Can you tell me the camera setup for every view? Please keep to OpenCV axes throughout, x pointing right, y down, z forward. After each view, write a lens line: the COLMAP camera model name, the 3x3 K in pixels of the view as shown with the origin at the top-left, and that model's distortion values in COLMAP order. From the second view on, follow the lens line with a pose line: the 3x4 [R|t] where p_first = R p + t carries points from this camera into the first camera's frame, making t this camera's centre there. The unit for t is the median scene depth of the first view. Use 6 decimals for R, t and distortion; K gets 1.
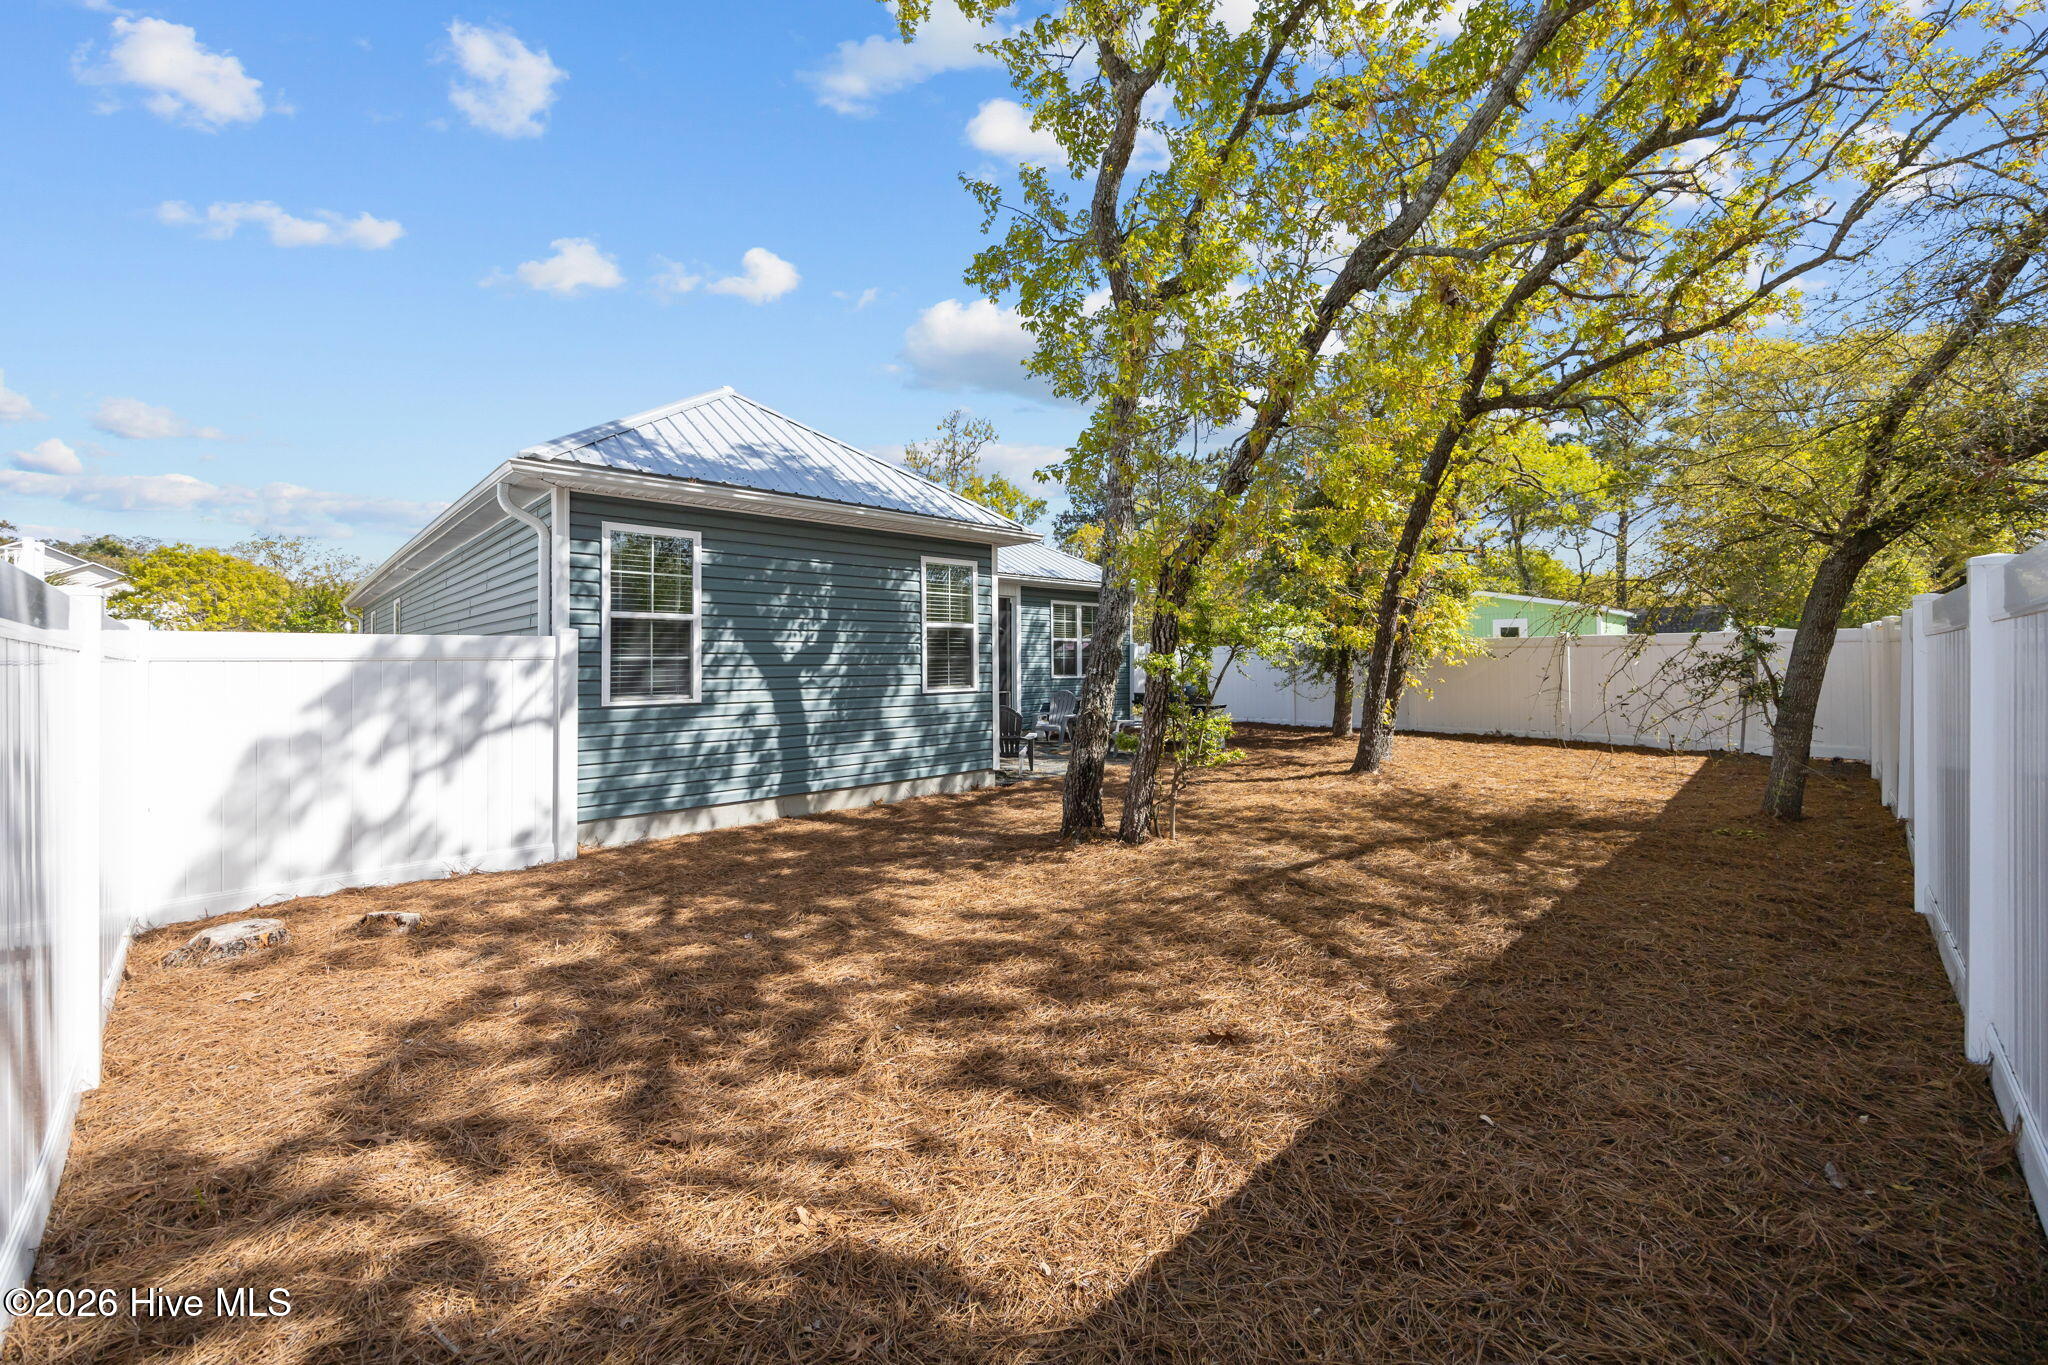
lens RADIAL K [[1479.2, 0, 919.5], [0, 1479.2, 690.6], [0, 0, 1]] dist [-0.047079, 0.046815]
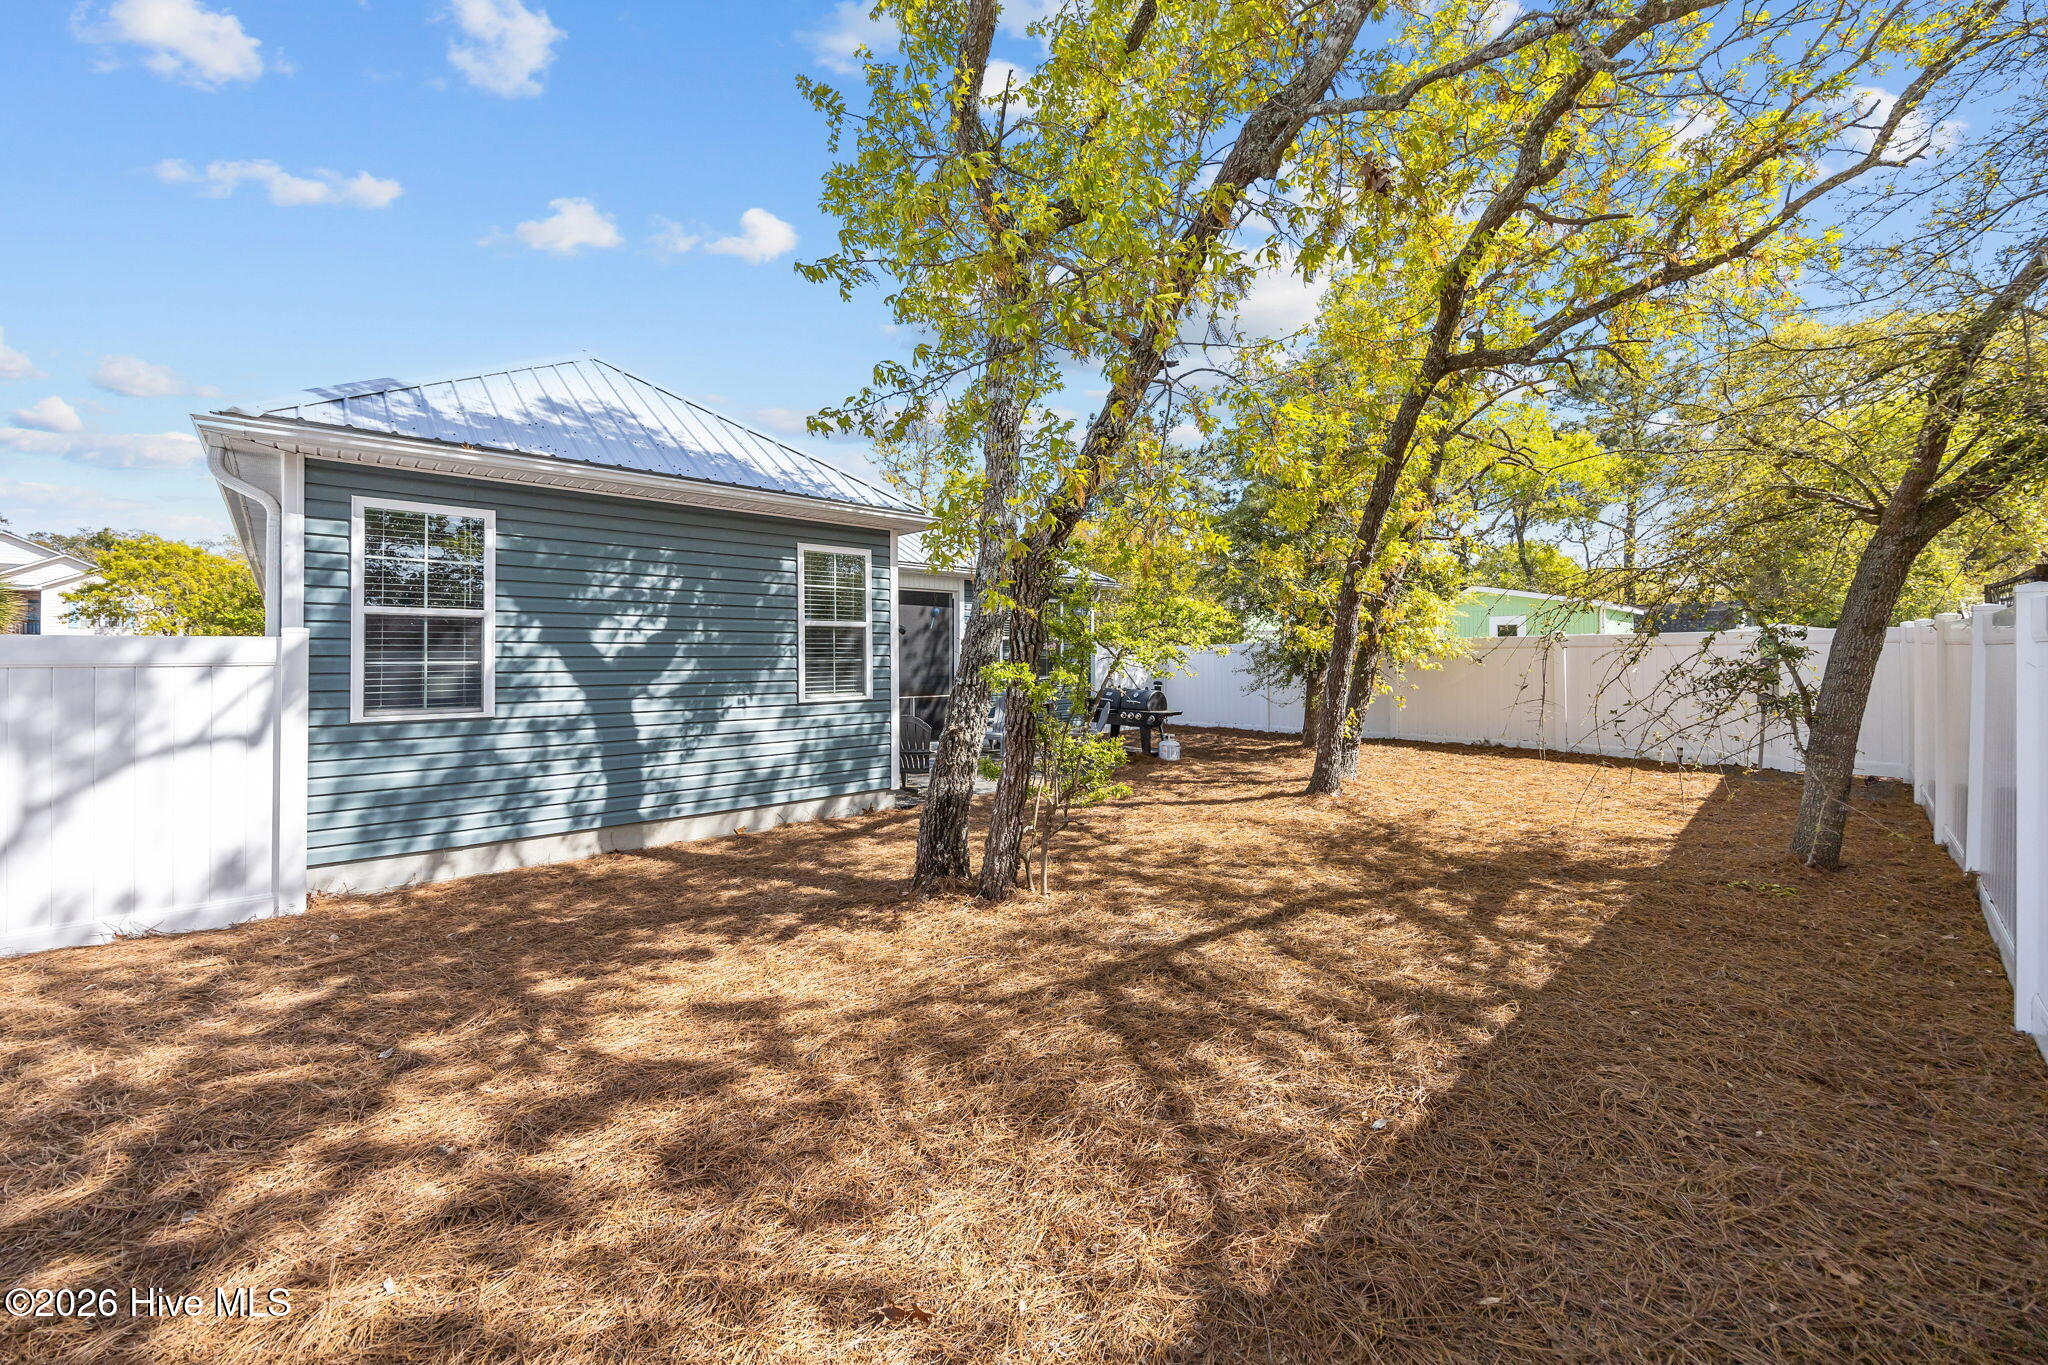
lens RADIAL K [[1306.0, 0, 1014.3], [0, 1306.0, 659.9], [0, 0, 1]] dist [-0.007737, -0.000781]
pose [[0.999995, 0.001945, -0.002587, 0.129985], [-0.001979, 0.999908, -0.013412, -0.013148], [0.002561, 0.013417, 0.999907, 0.244398]]
